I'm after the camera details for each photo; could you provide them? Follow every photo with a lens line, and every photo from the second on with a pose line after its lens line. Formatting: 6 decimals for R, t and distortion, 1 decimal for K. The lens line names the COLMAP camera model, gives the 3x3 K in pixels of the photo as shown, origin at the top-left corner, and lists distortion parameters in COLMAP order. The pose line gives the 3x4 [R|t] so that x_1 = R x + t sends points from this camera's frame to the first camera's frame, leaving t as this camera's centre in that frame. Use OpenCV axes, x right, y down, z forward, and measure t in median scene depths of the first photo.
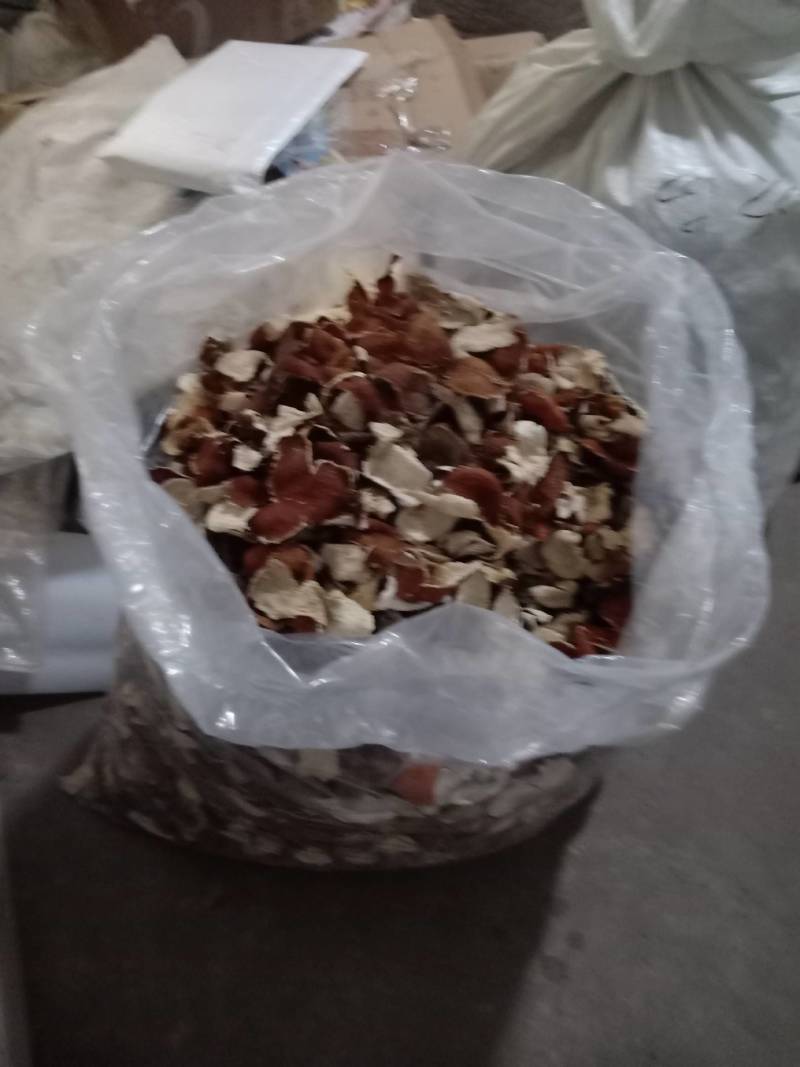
lens RADIAL K [[881.5, 0, 400.0], [0, 881.5, 533.5], [0, 0, 1]] dist [0.124643, -0.224671]
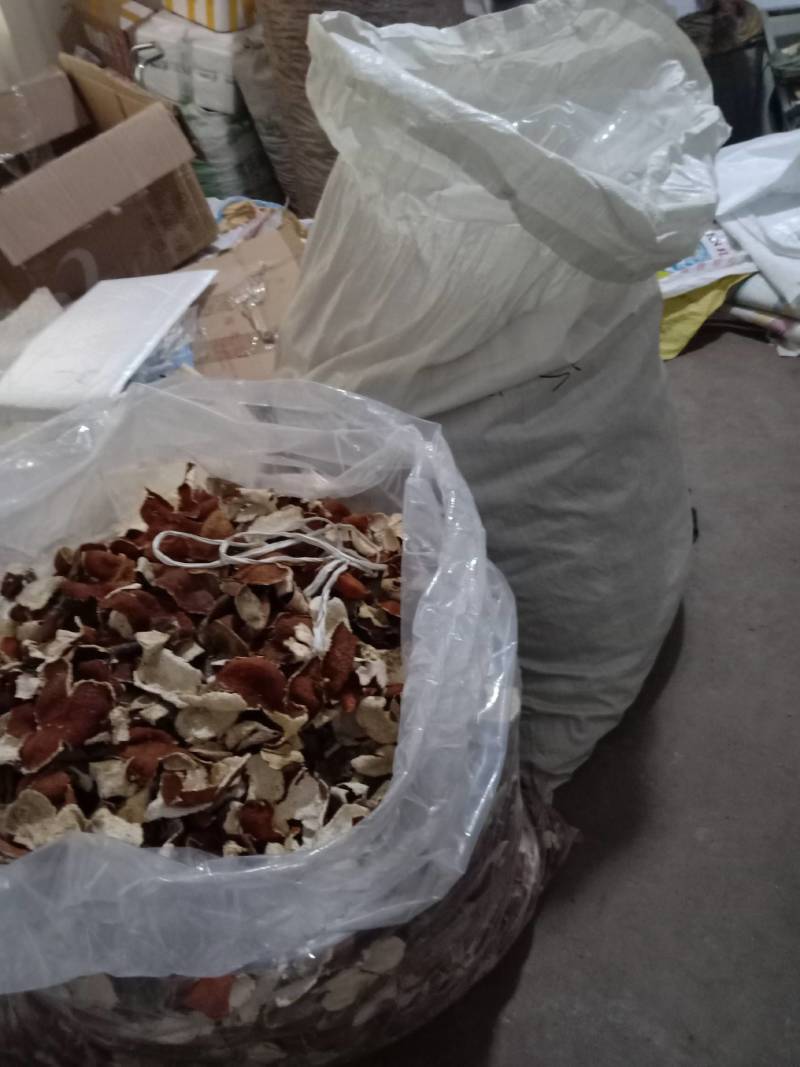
lens RADIAL K [[881.5, 0, 400.0], [0, 881.5, 533.5], [0, 0, 1]] dist [0.124643, -0.224671]
pose [[0.983457, -0.173384, -0.052442, 0.340438], [0.163286, 0.973889, -0.157727, -0.022943], [0.078420, 0.146555, 0.986089, -0.027811]]
